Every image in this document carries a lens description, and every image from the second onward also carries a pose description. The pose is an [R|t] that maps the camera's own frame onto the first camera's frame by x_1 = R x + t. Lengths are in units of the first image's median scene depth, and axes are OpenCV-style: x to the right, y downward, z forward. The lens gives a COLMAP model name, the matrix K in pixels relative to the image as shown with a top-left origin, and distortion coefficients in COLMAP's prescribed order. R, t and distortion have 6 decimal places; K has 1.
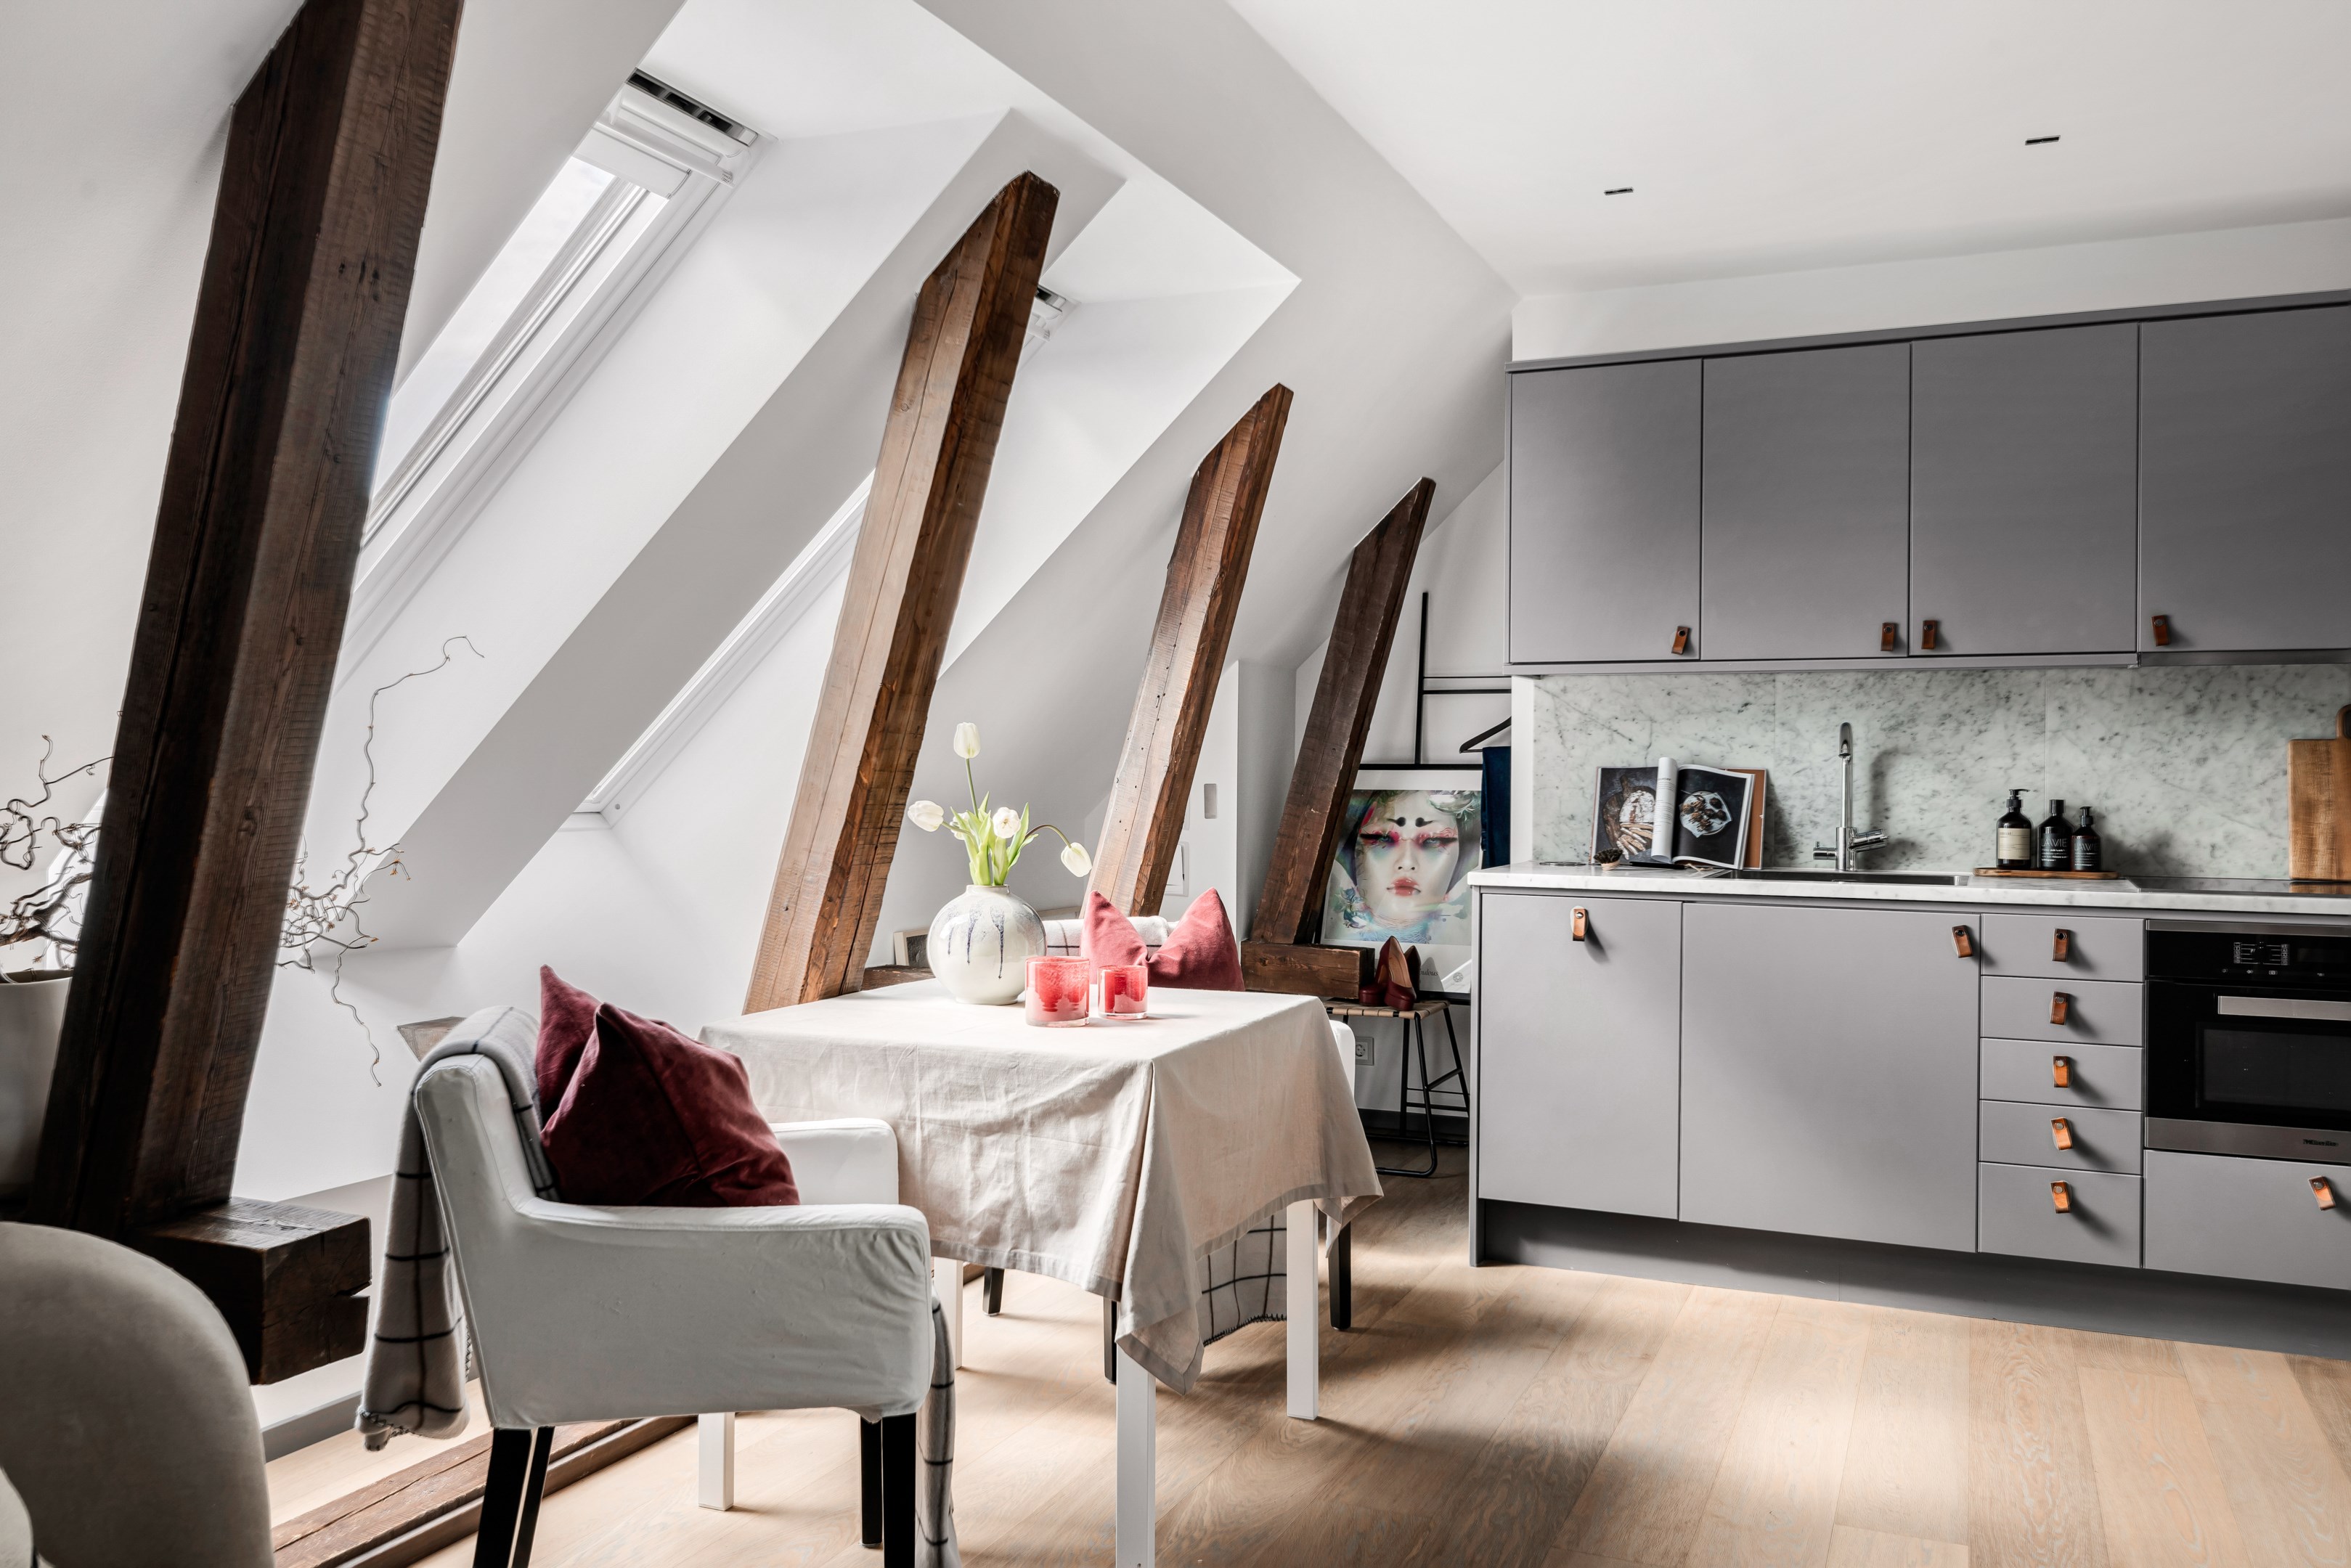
lens RADIAL K [[1844.2, 0, 1168.8], [0, 1844.2, 772.6], [0, 0, 1]] dist [-0.003044, 0.003210]
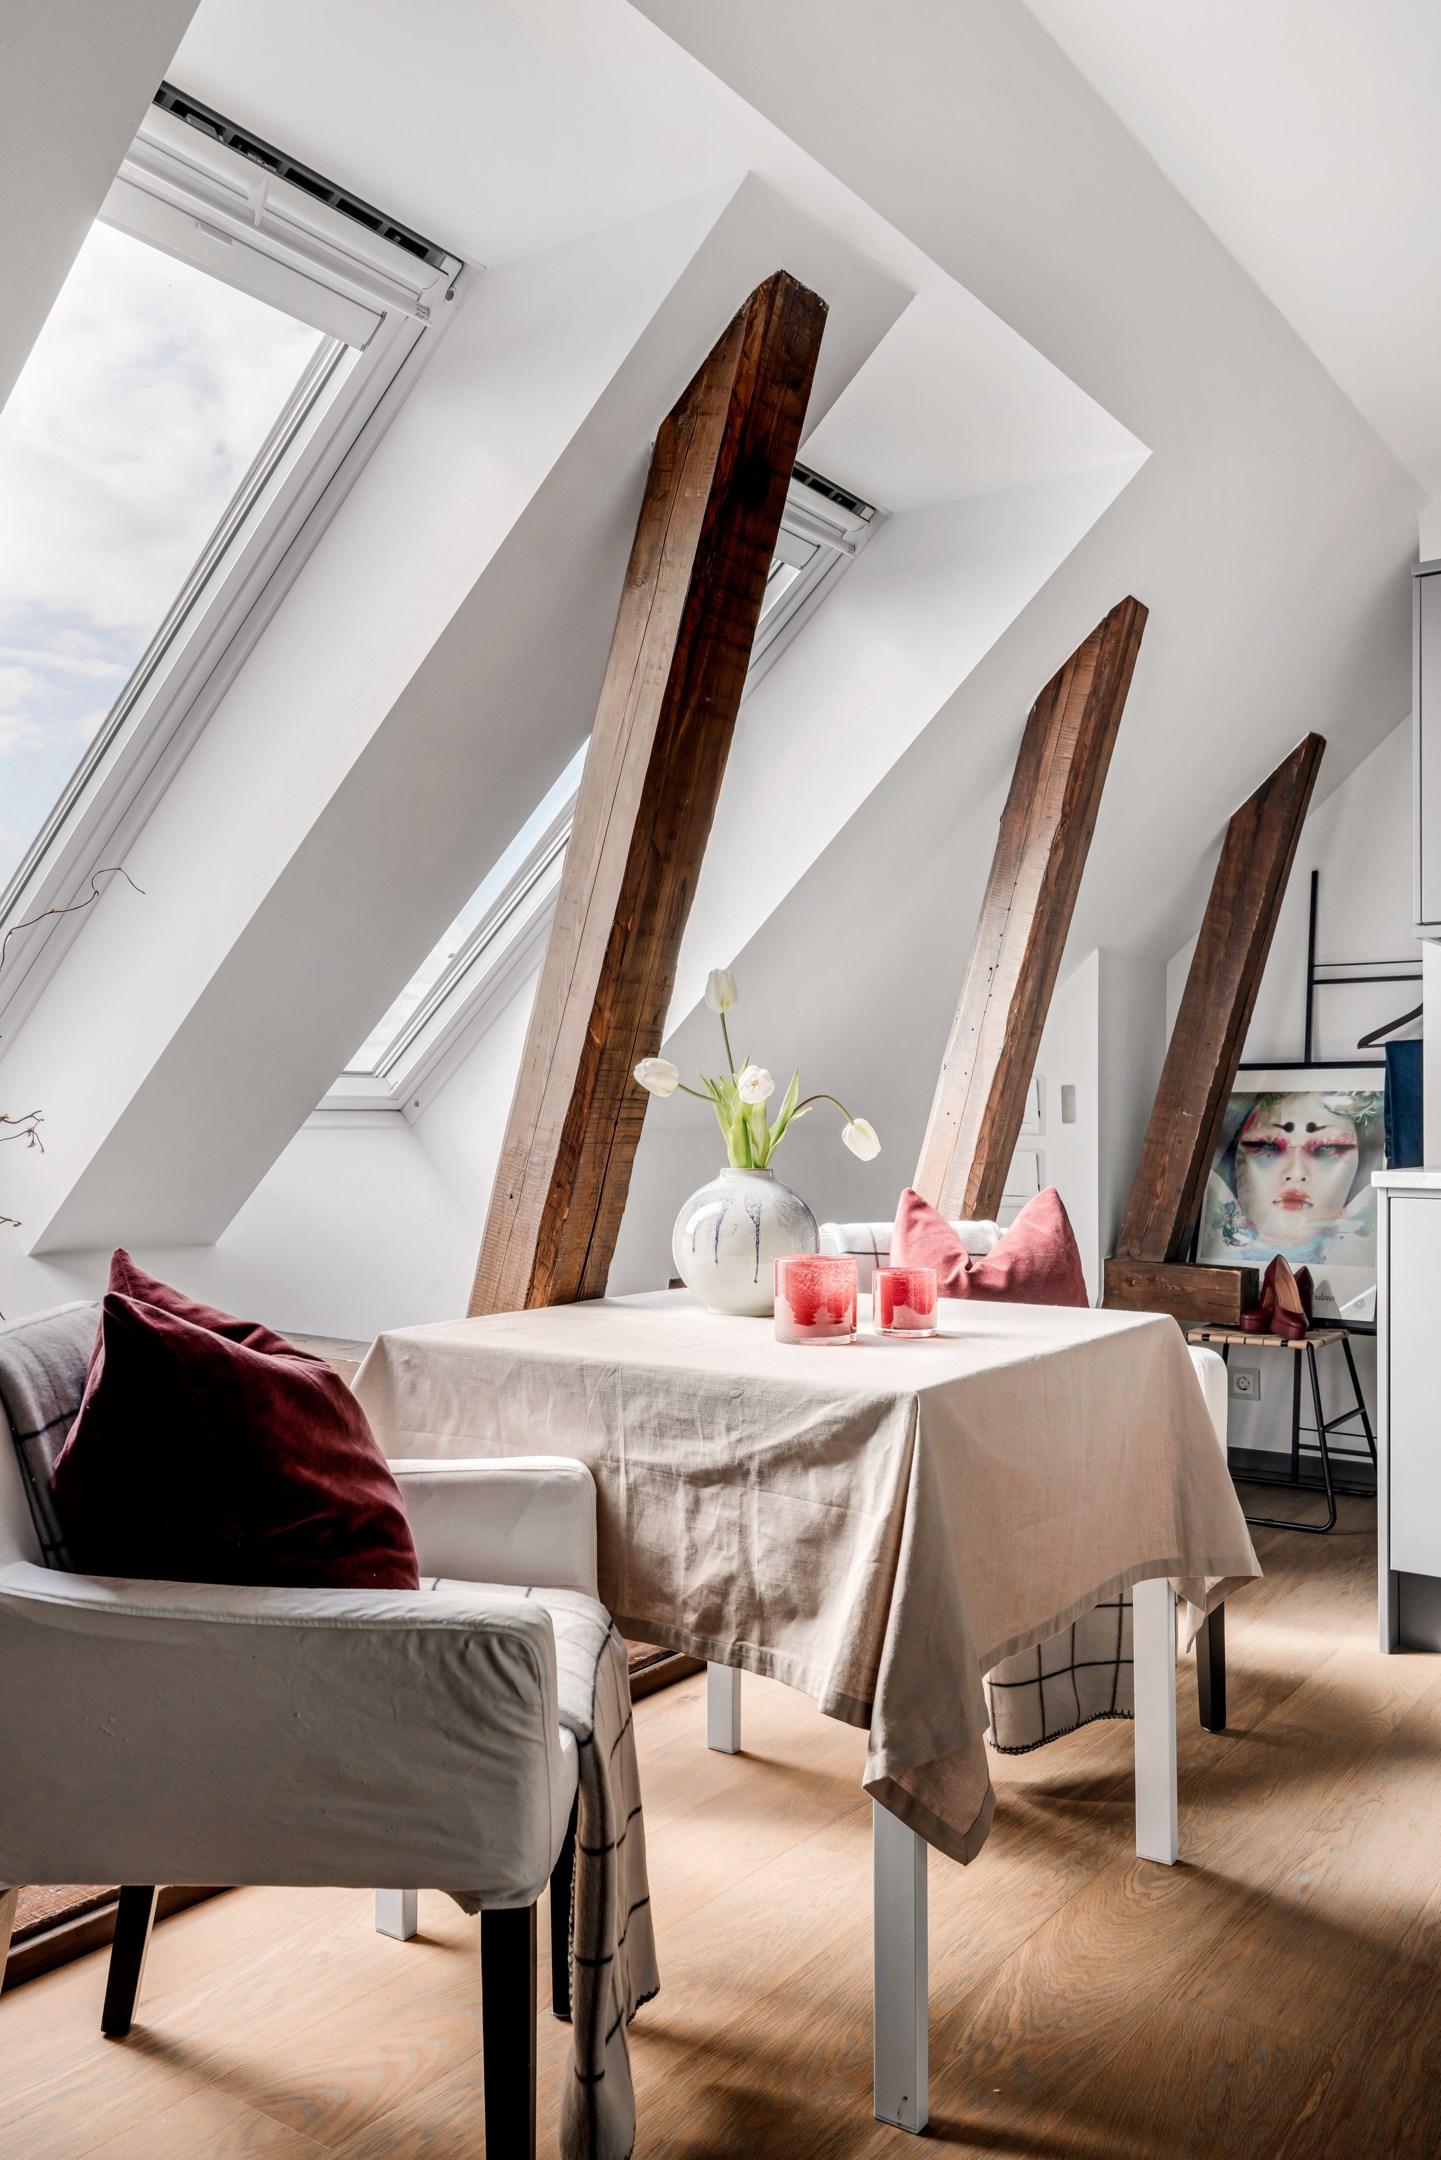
lens RADIAL K [[1670.1, 0, 715.3], [0, 1670.1, 1092.3], [0, 0, 1]] dist [0.005189, 0.002896]
pose [[0.978212, -0.008295, -0.207442, 0.030237], [0.004911, 0.999846, -0.016823, 0.029456], [0.207550, 0.015438, 0.978103, 0.205790]]
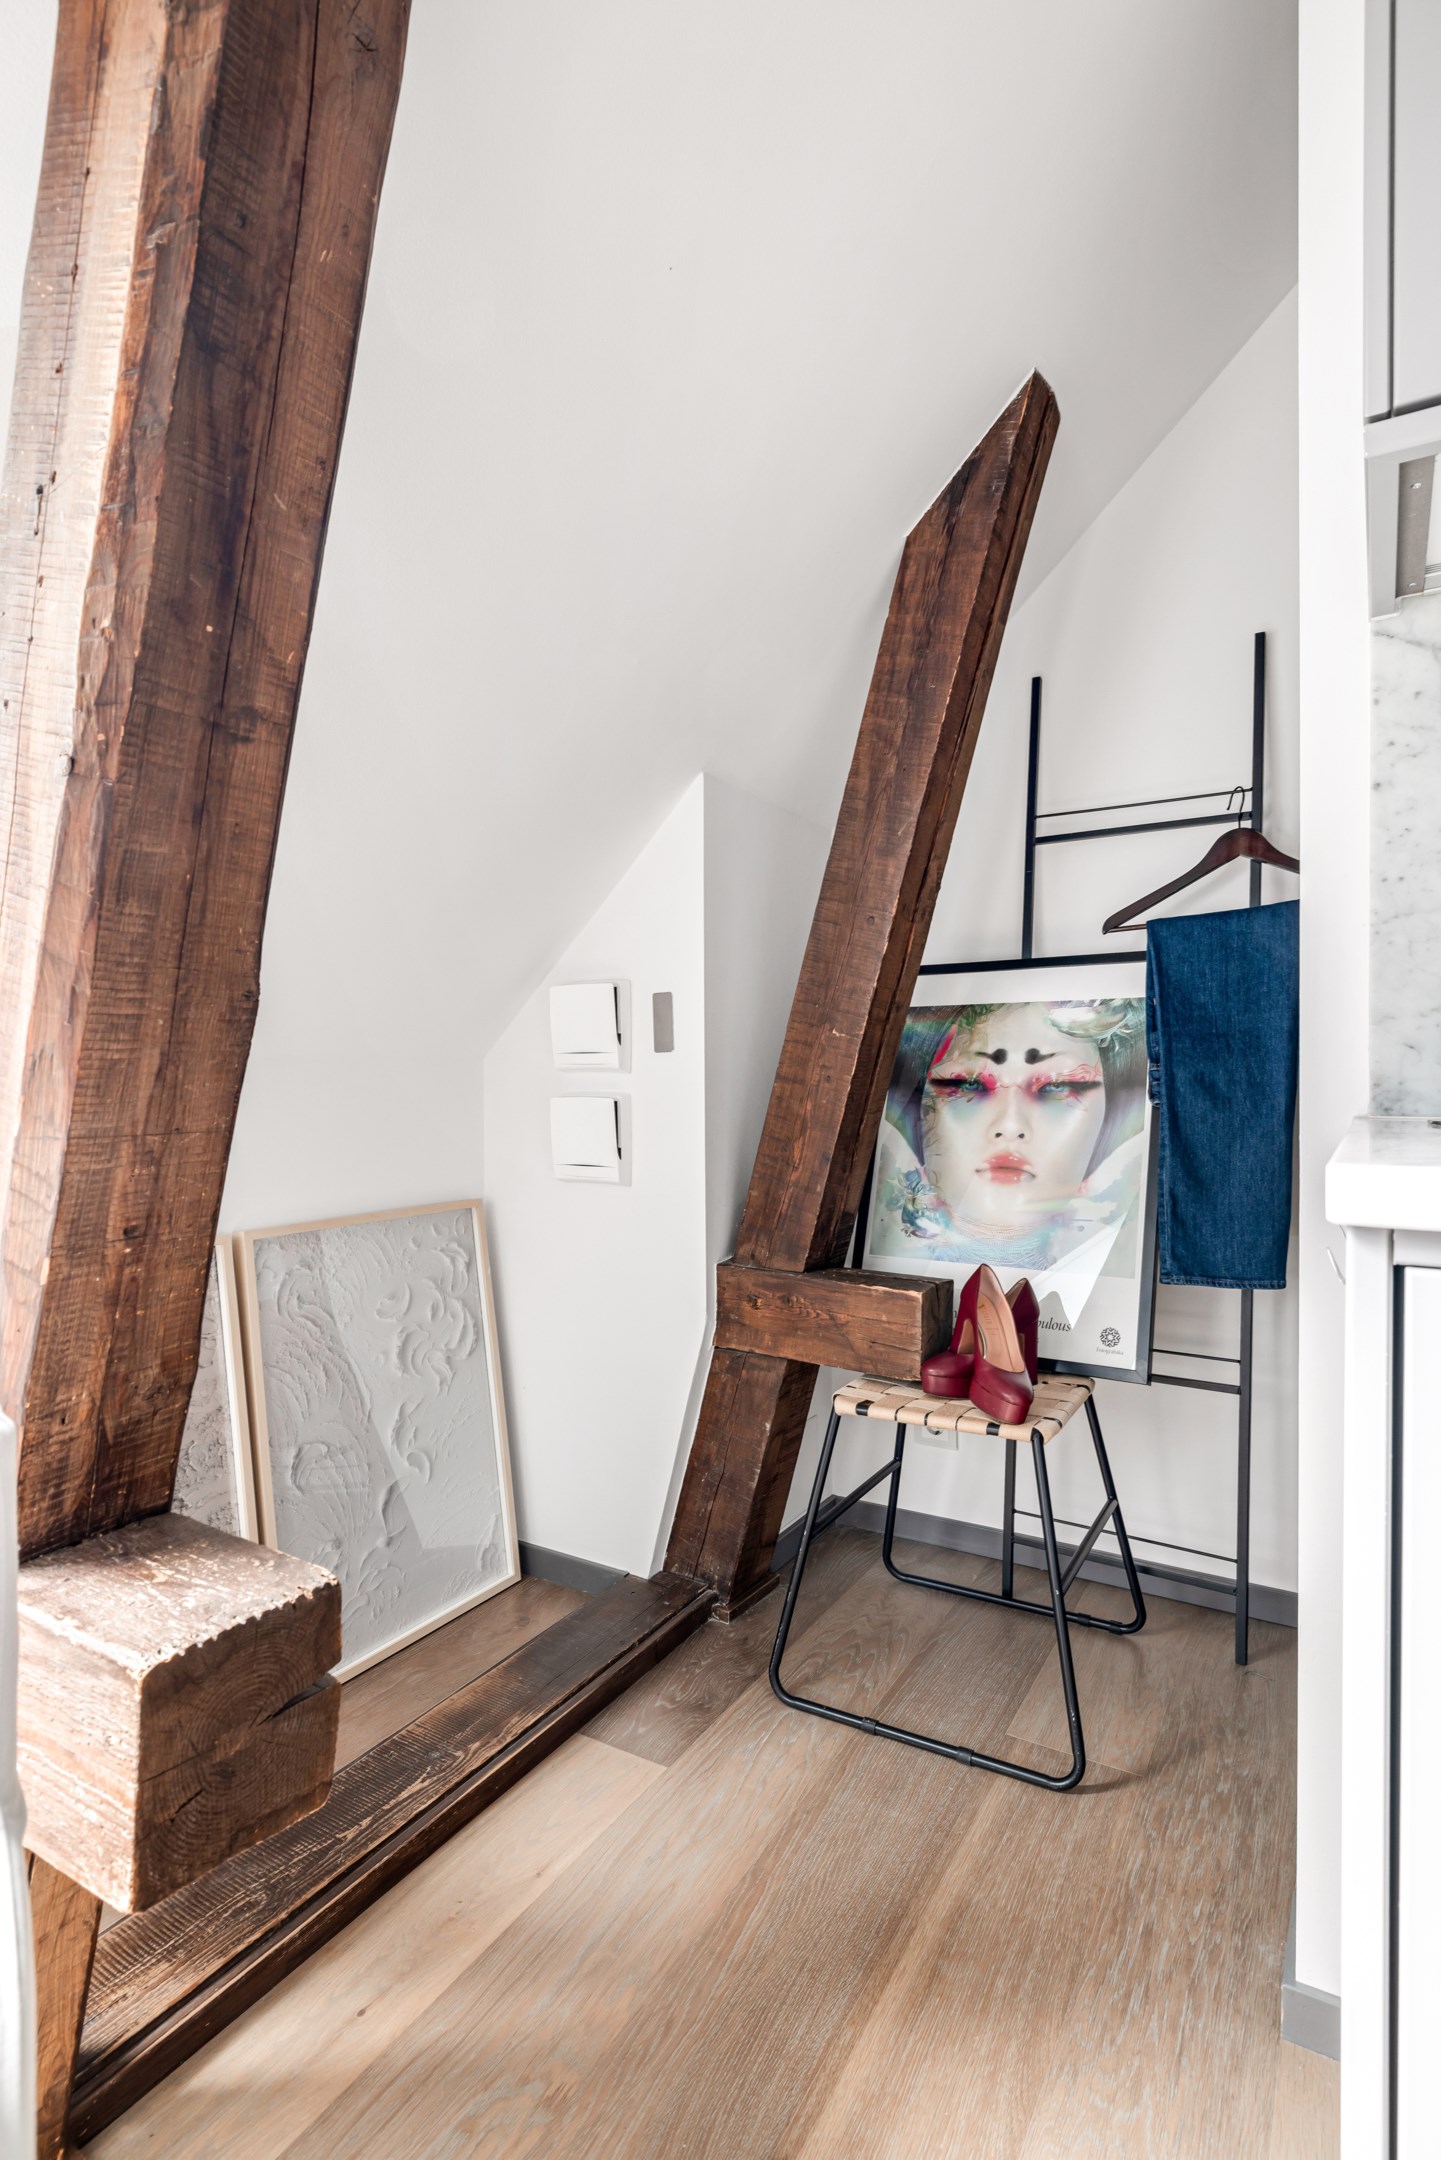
lens RADIAL K [[1087.9, 0, 713.4], [0, 1087.9, 1087.8], [0, 0, 1]] dist [-0.001080, -0.000292]
pose [[0.991302, -0.011349, -0.131118, 0.108195], [0.012824, 0.999864, 0.010413, 0.042610], [0.130982, -0.012004, 0.991312, 0.861338]]
